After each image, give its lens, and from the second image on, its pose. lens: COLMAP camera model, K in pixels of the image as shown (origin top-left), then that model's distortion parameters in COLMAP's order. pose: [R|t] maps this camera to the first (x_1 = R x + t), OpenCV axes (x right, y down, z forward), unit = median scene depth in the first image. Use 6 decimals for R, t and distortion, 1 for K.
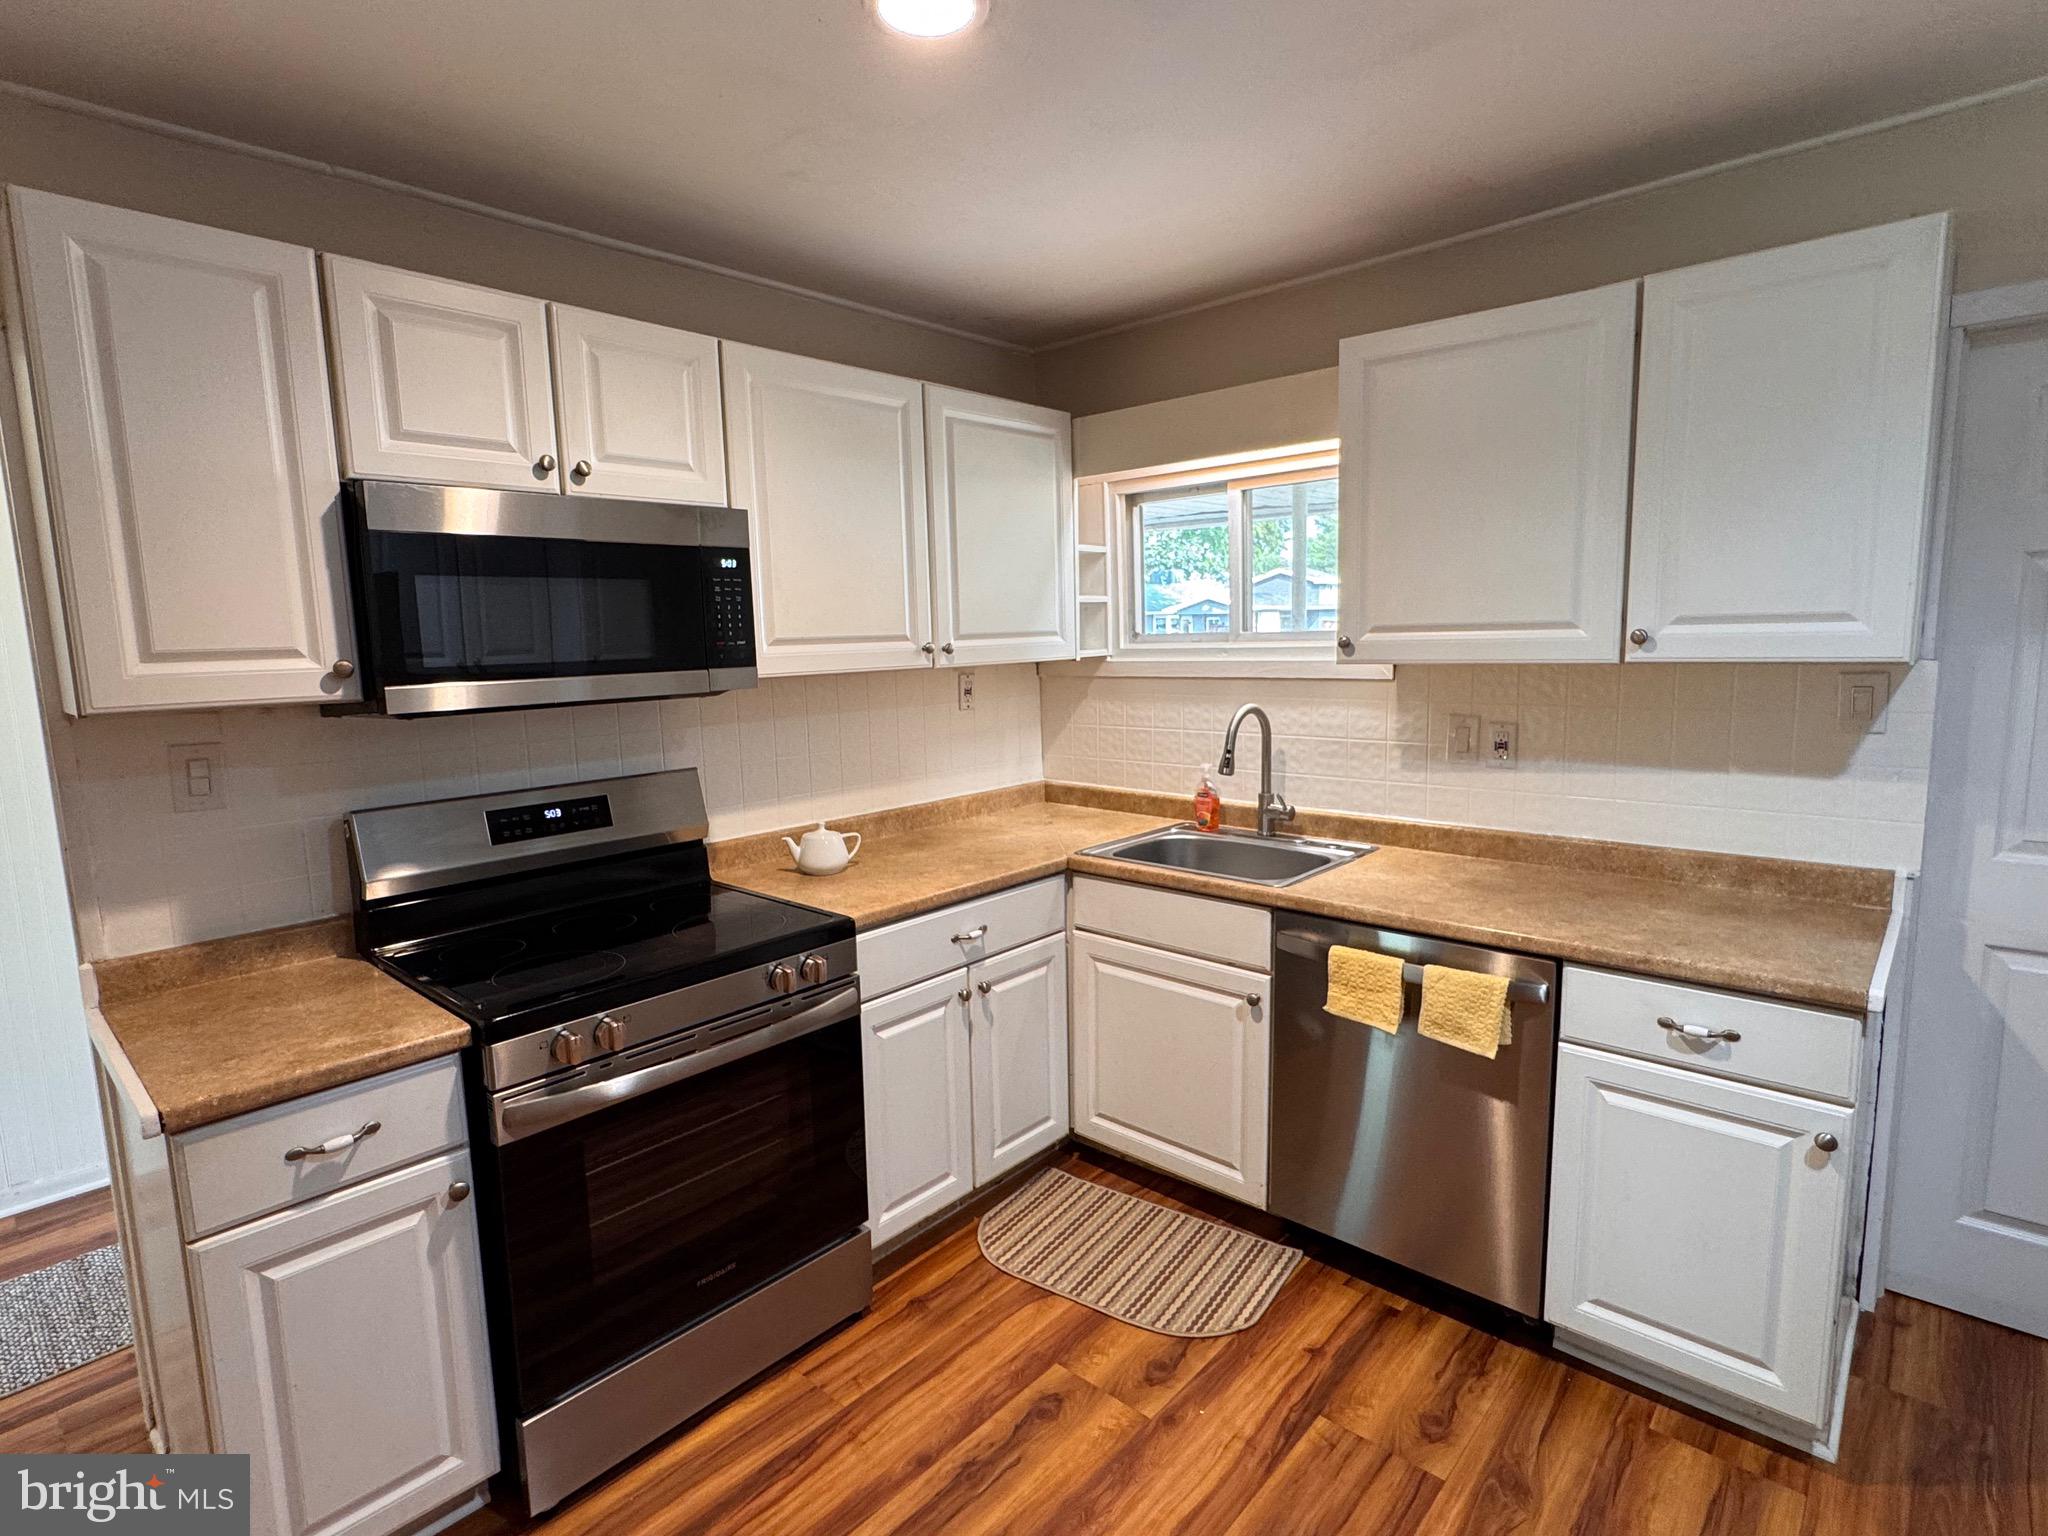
lens RADIAL K [[1029.9, 0, 1014.9], [0, 1029.9, 766.7], [0, 0, 1]] dist [-0.001166, -0.000496]
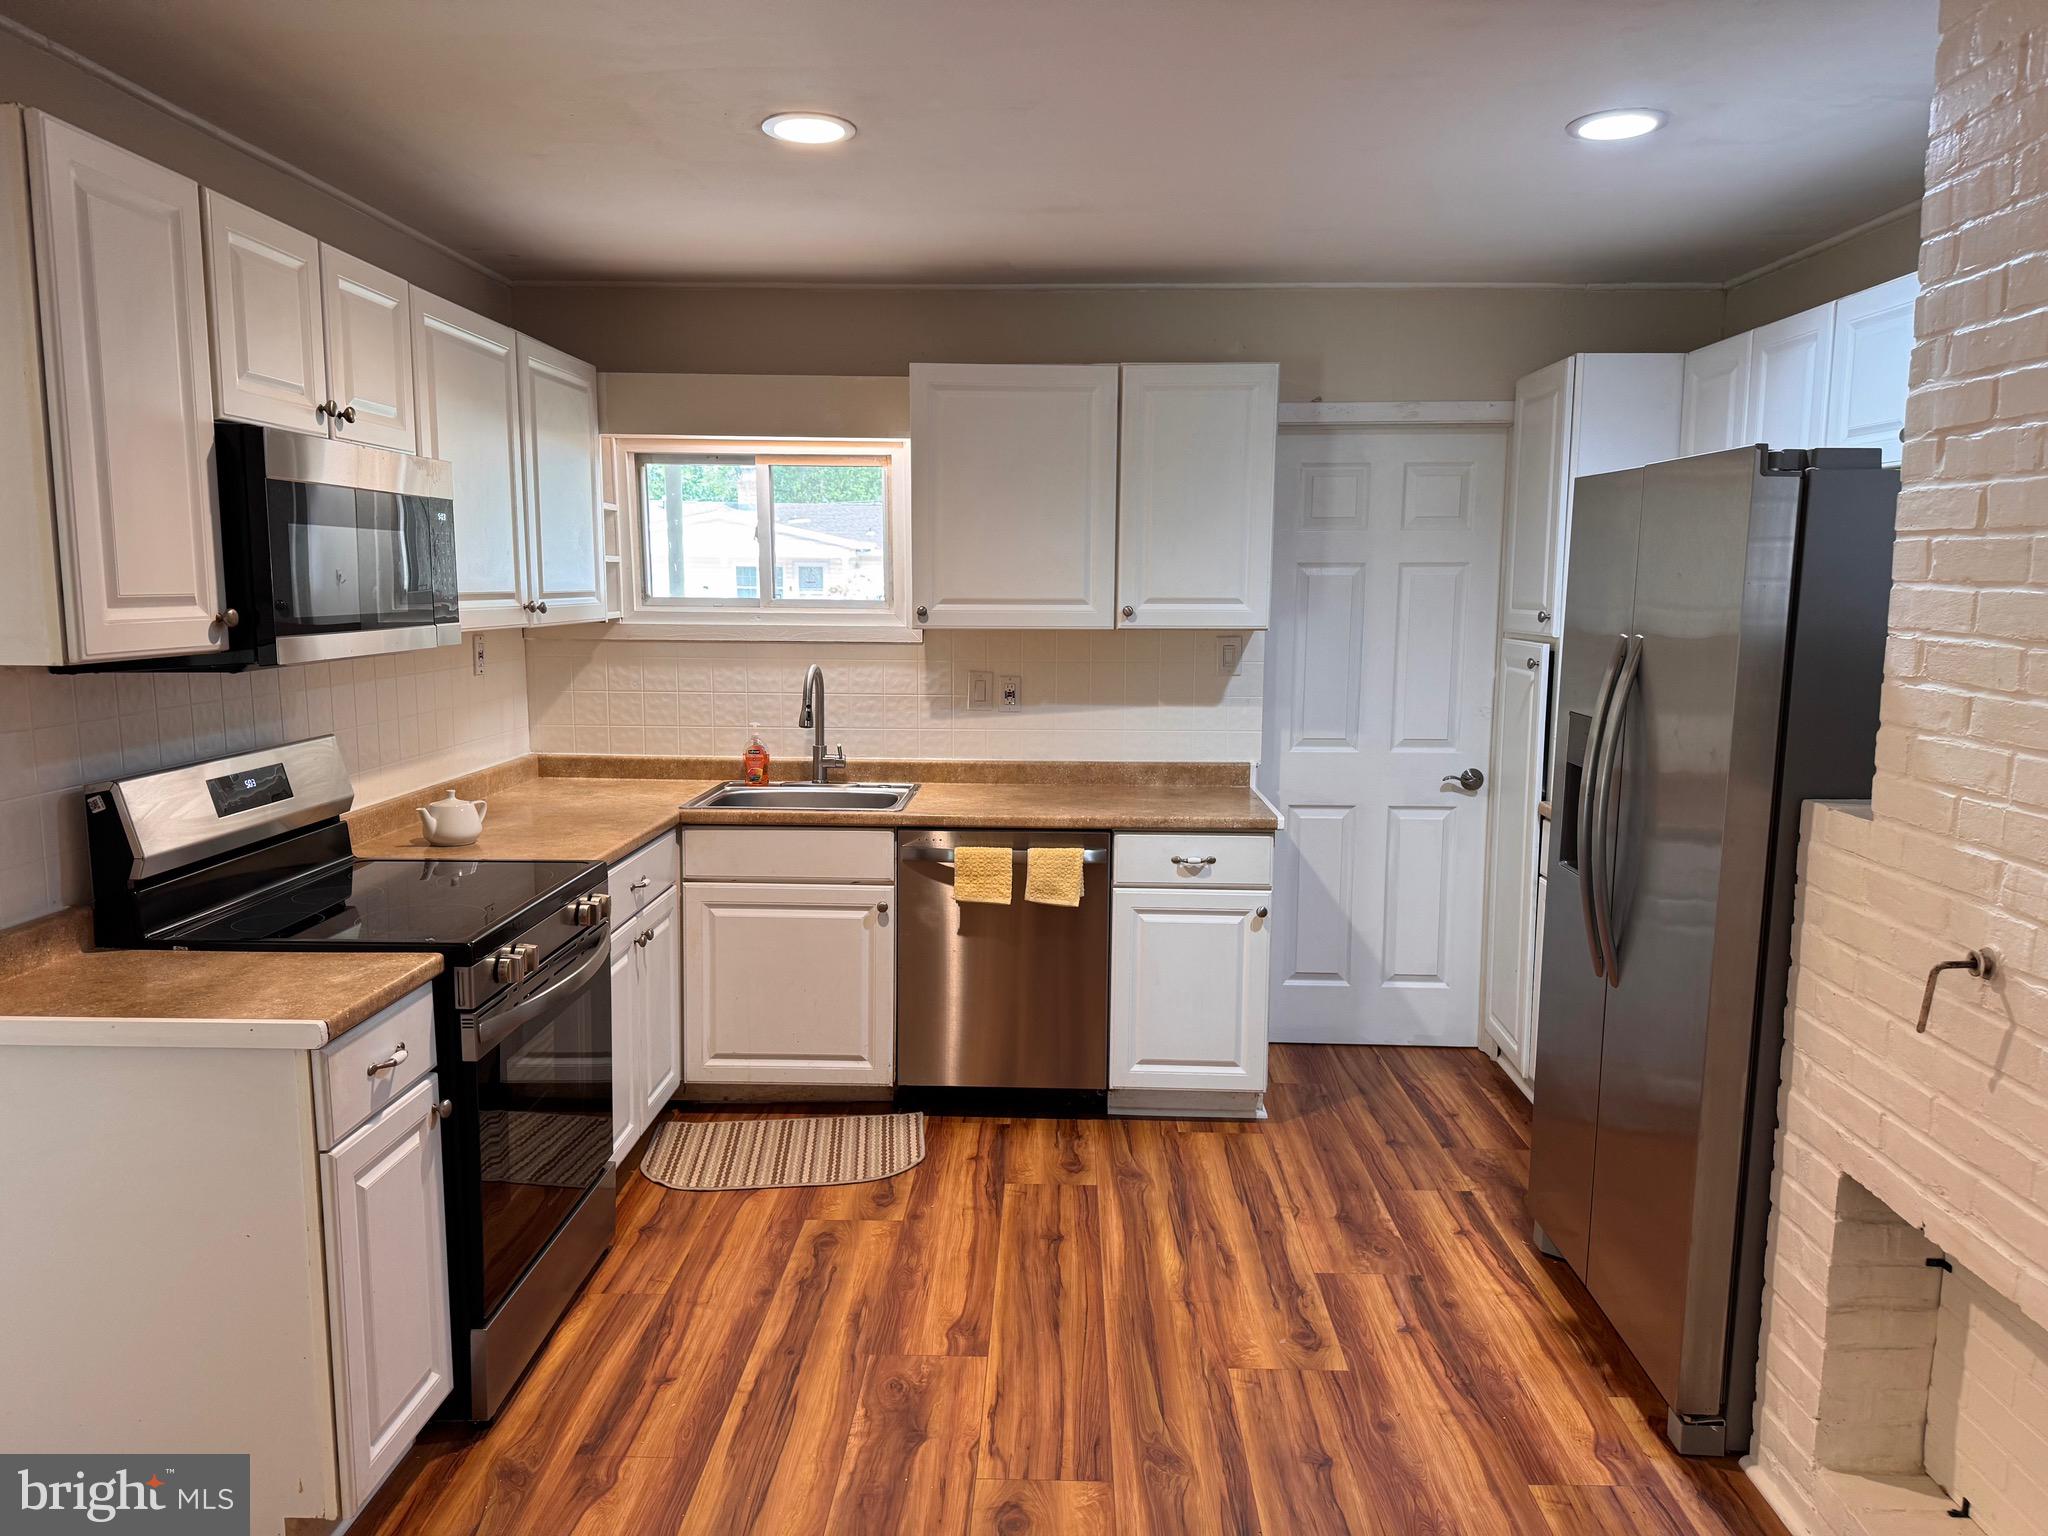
lens RADIAL K [[1422.8, 0, 1024.0], [0, 1422.8, 768.0], [0, 0, 1]] dist [0.122124, -0.194618]
pose [[0.754965, -0.053387, 0.653588, -0.668947], [0.059175, 0.998161, 0.013179, 0.048317], [-0.653090, 0.028727, 0.756736, -0.343348]]
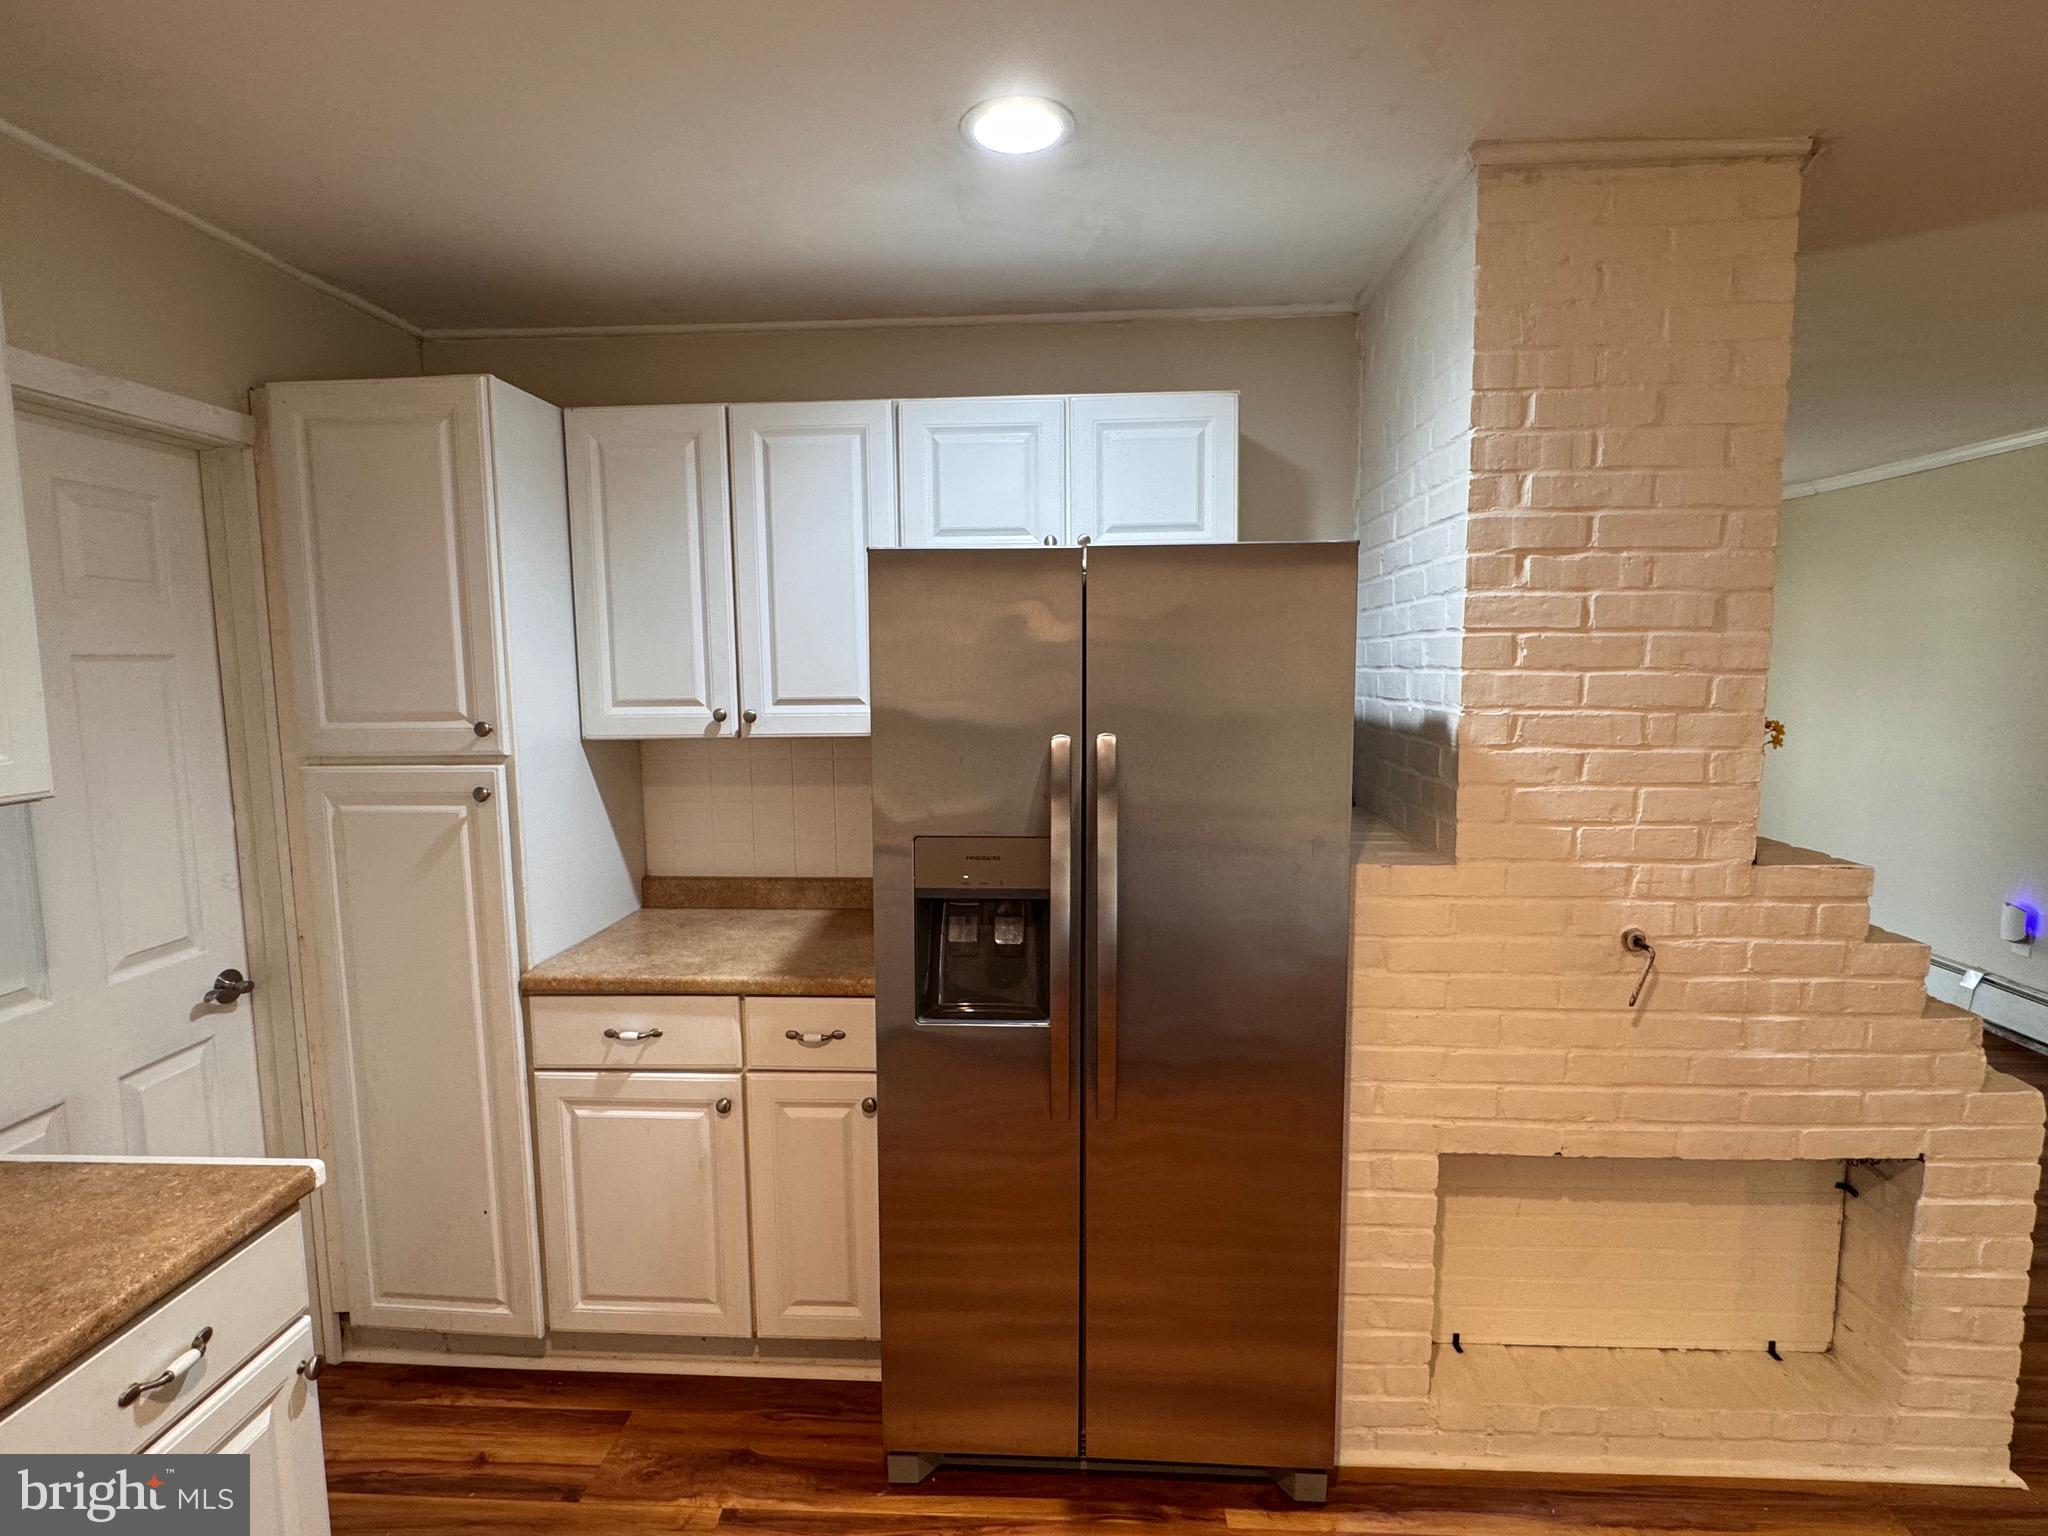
lens RADIAL K [[1034.1, 0, 1024.0], [0, 1034.1, 768.0], [0, 0, 1]] dist [-0.000968, 0.000757]
pose [[-0.631050, -0.046789, 0.774330, -0.120080], [0.130514, 0.977547, 0.165433, -0.108063], [-0.764684, 0.205457, -0.610775, 0.634565]]
